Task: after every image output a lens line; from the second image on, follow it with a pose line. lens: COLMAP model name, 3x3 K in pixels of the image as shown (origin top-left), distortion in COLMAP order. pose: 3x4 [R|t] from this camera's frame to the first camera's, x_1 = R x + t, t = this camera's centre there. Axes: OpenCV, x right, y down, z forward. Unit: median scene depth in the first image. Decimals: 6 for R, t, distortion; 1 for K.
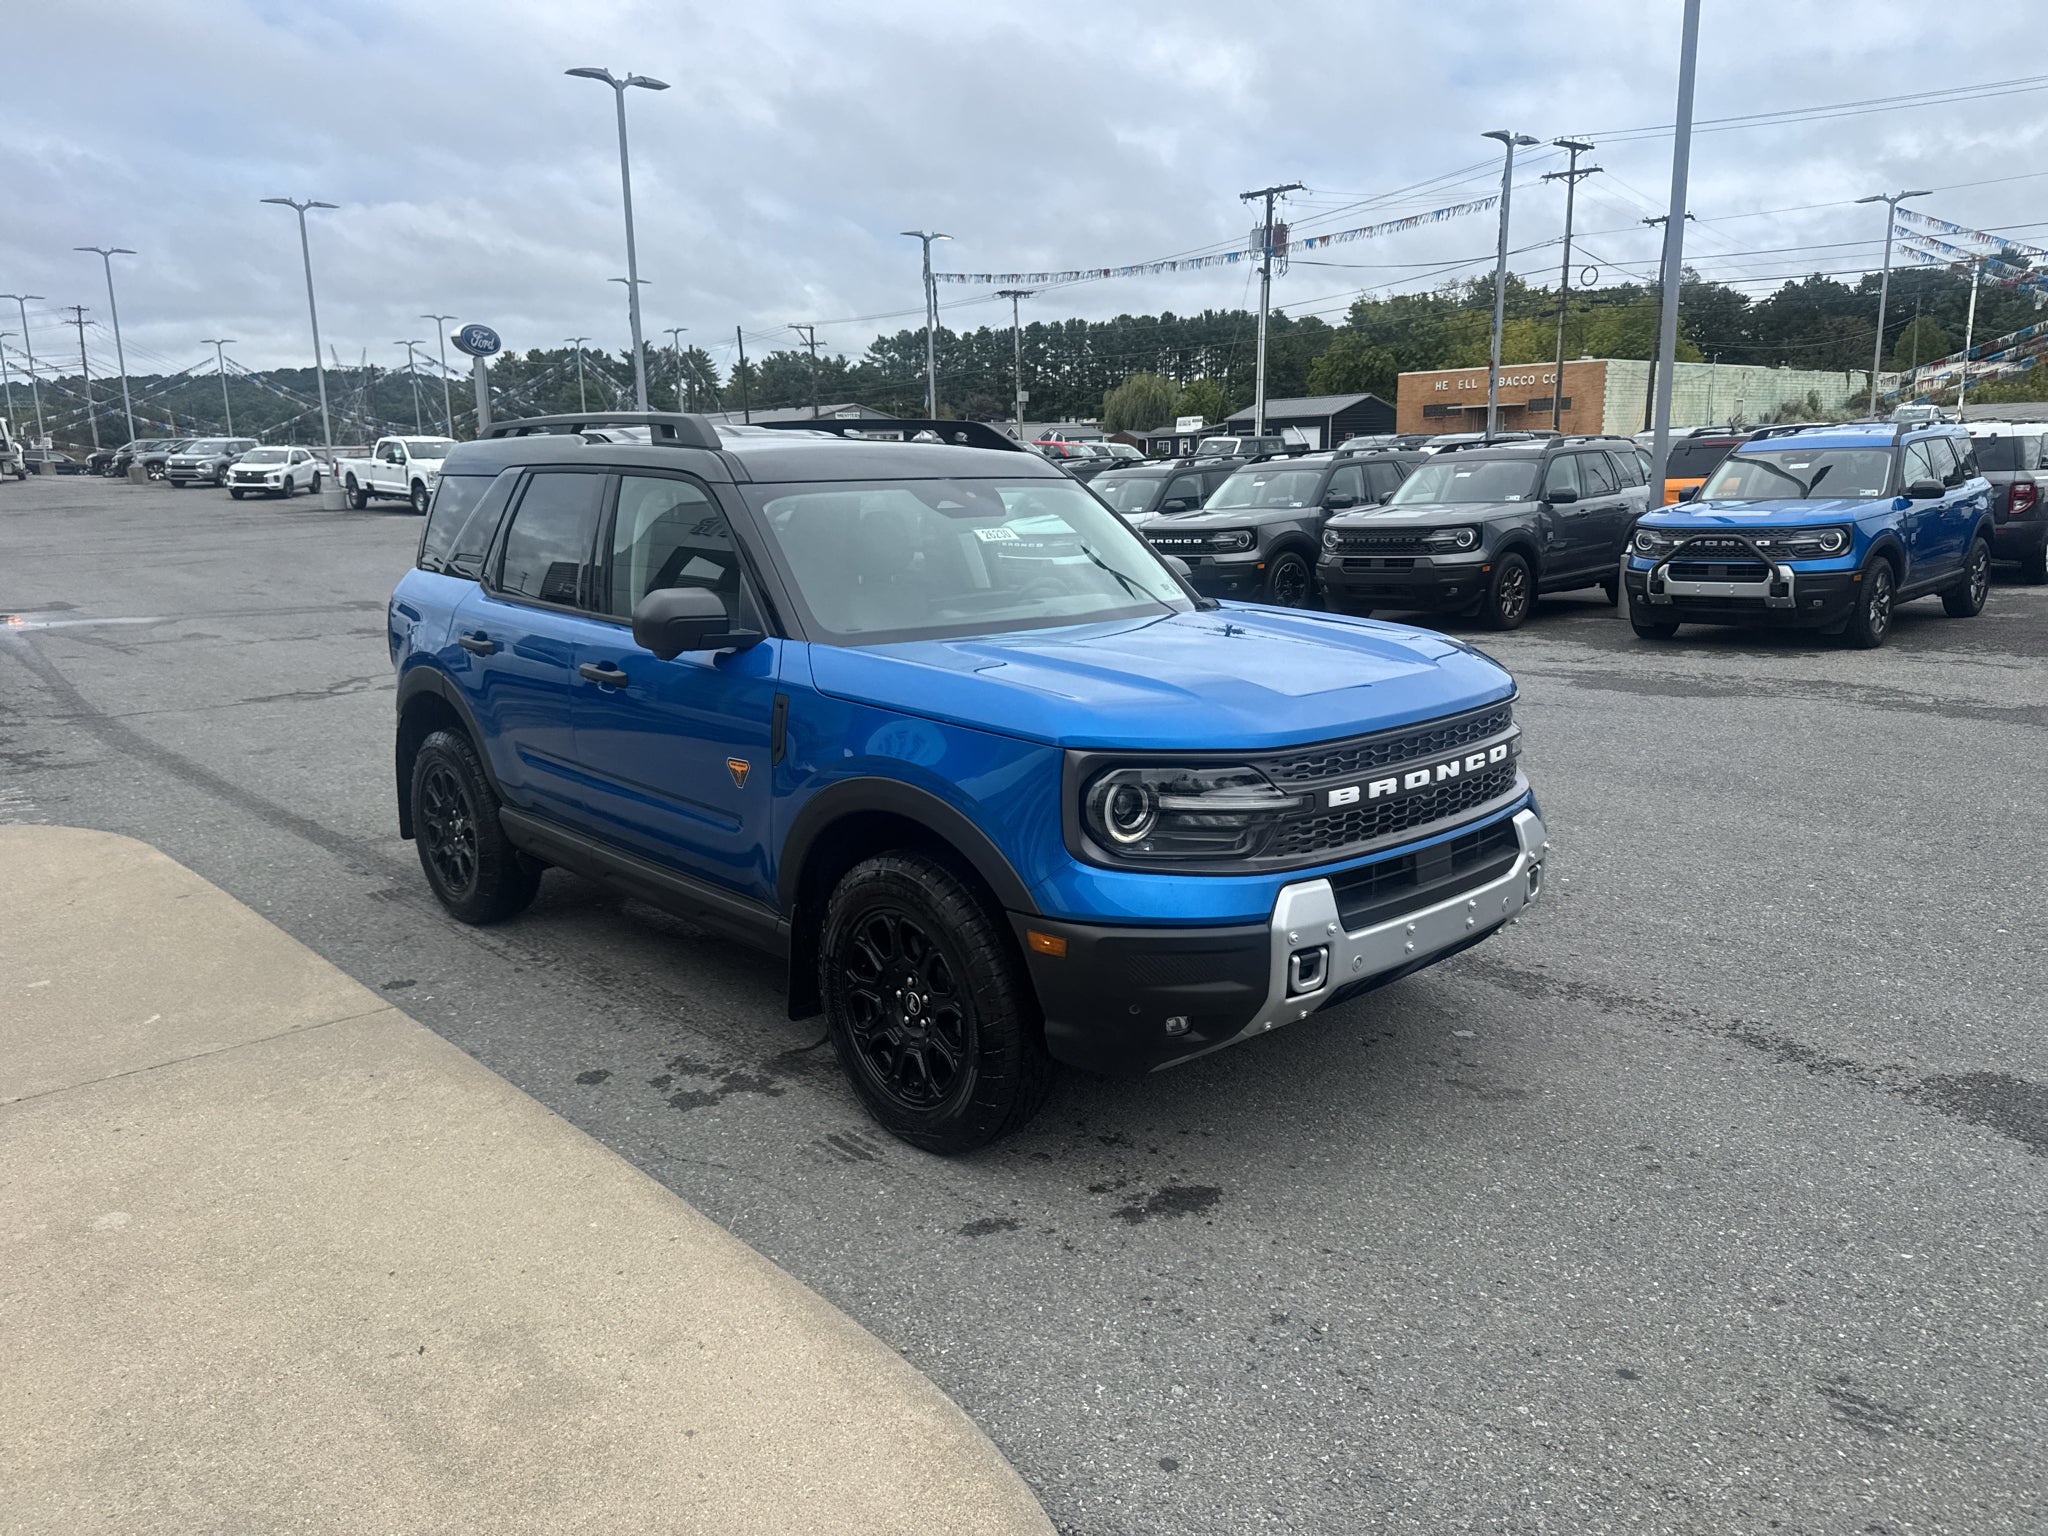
lens RADIAL K [[1436.3, 0, 1030.1], [0, 1436.3, 770.1], [0, 0, 1]] dist [0.044734, -0.061078]
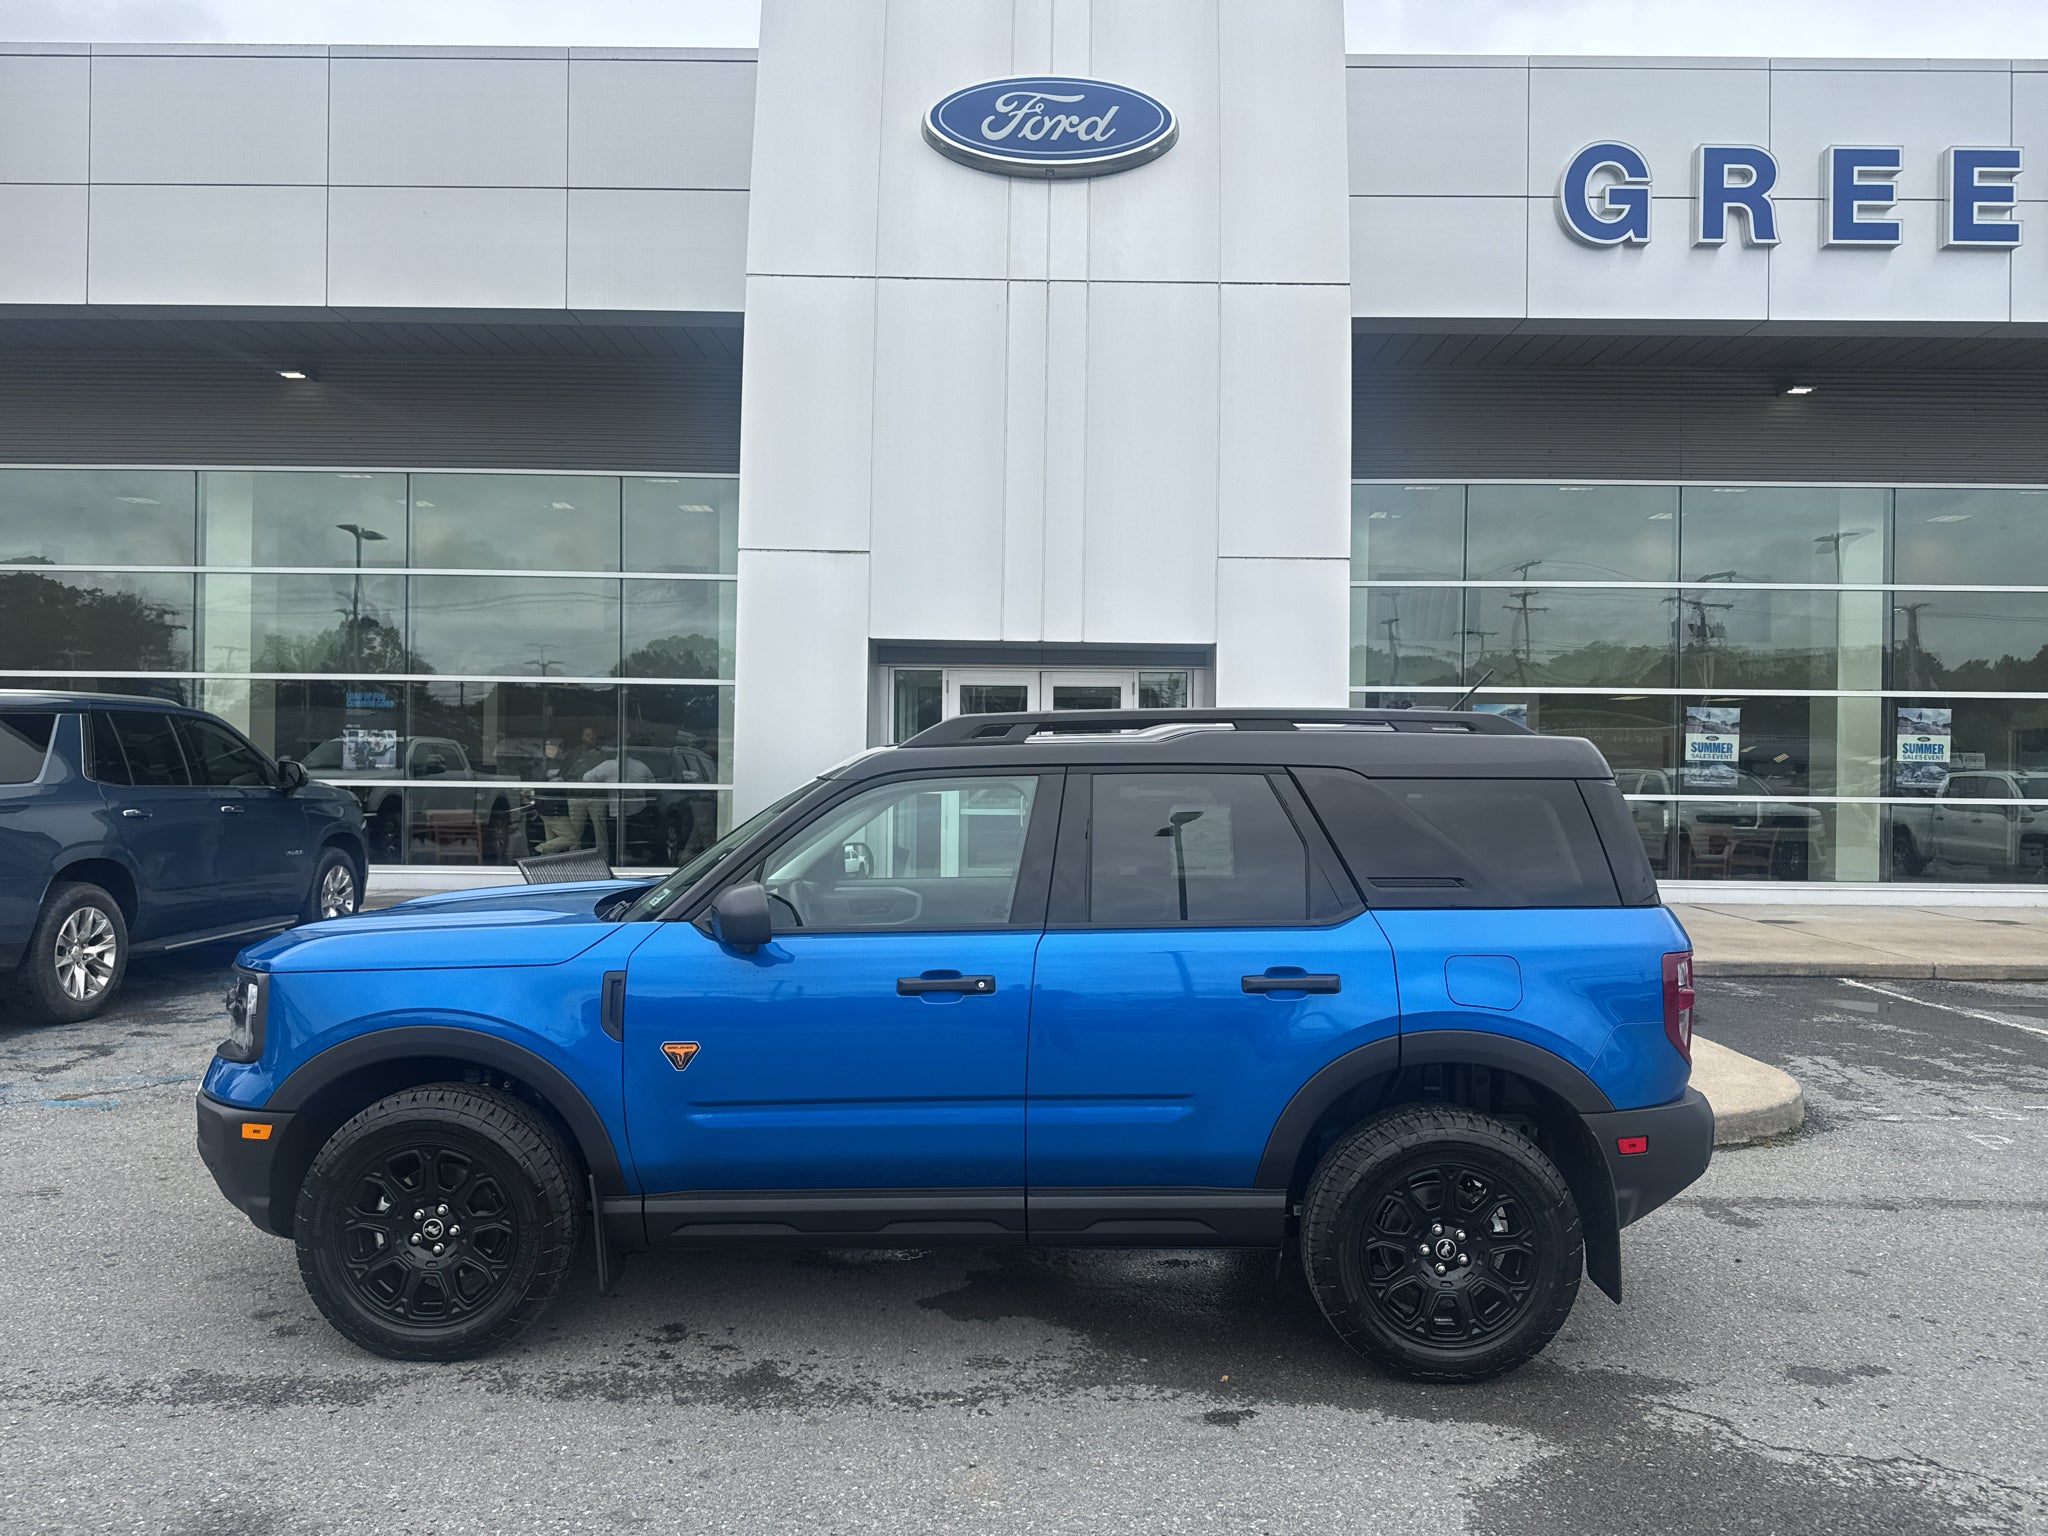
lens RADIAL K [[1449.1, 0, 1026.6], [0, 1449.1, 777.3], [0, 0, 1]] dist [-0.001224, -0.000789]
pose [[-0.683581, 0.012454, -0.729769, 0.229616], [-0.149922, 0.976138, 0.157093, -0.146314], [0.714311, 0.216794, -0.665402, 0.672651]]
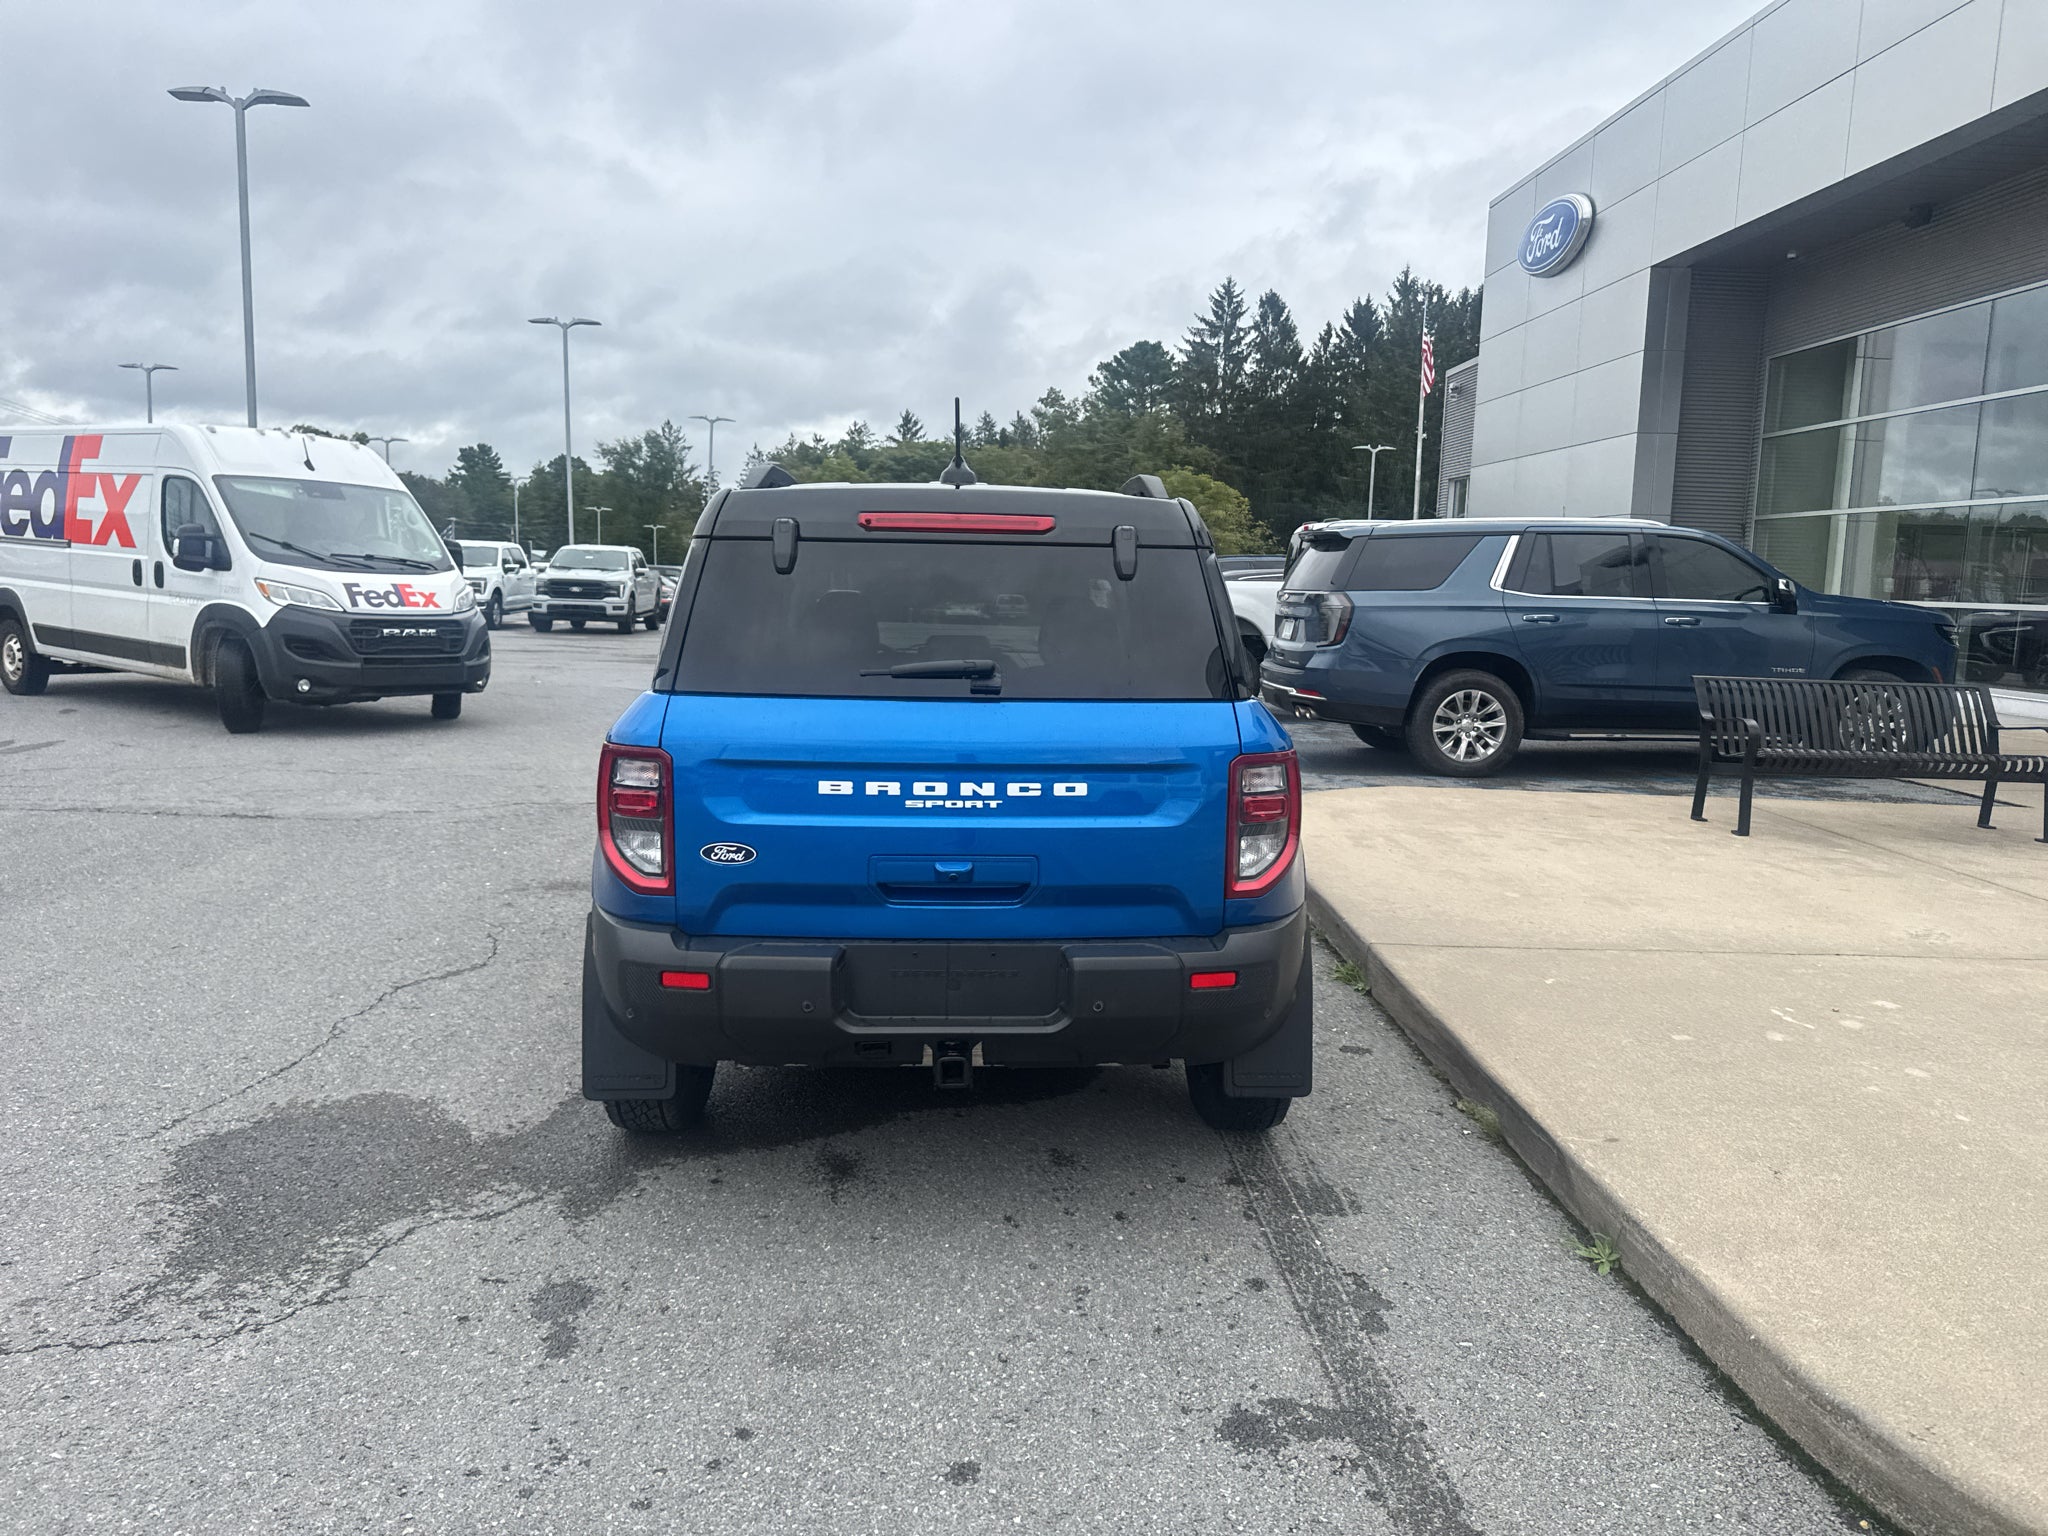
lens RADIAL K [[1432.8, 0, 1029.5], [0, 1432.8, 769.2], [0, 0, 1]] dist [0.039651, -0.055494]
pose [[-0.759998, -0.085780, 0.644240, -0.354976], [0.126523, 0.952760, 0.276116, -0.138402], [-0.637491, 0.291359, -0.713243, 0.713766]]
